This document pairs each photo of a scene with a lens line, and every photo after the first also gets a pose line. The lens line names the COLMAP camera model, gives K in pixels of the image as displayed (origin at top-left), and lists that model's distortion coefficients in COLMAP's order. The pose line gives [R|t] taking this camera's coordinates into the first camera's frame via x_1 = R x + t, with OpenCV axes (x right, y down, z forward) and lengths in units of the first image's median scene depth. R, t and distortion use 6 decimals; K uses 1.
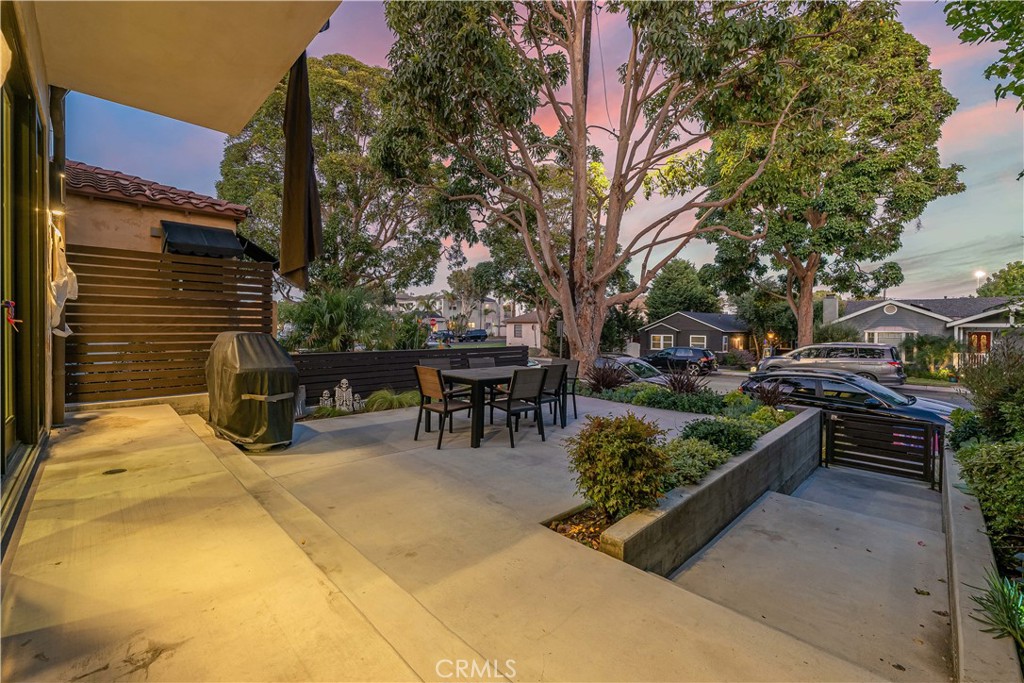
lens RADIAL K [[423.9, 0, 497.8], [0, 423.9, 339.9], [0, 0, 1]] dist [-0.000542, 0.000014]
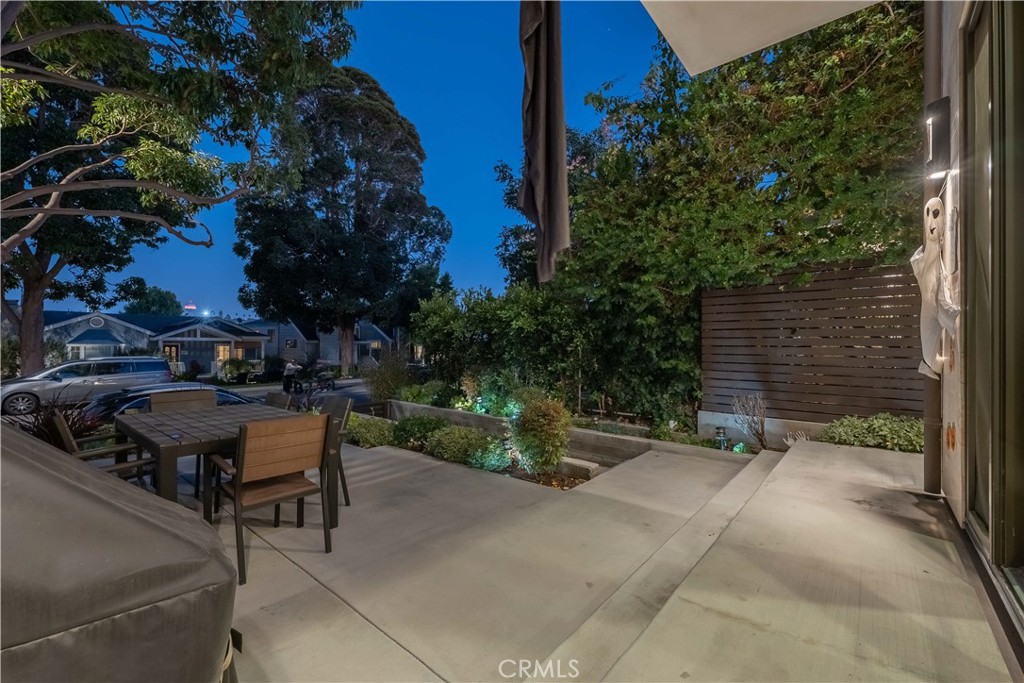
lens RADIAL K [[423.9, 0, 497.8], [0, 423.9, 339.9], [0, 0, 1]] dist [-0.000542, 0.000014]
pose [[-0.085127, 0.003113, 0.996365, -1.295193], [0.028030, 0.999607, -0.000728, -0.055584], [-0.995976, 0.027867, -0.085181, 1.383629]]
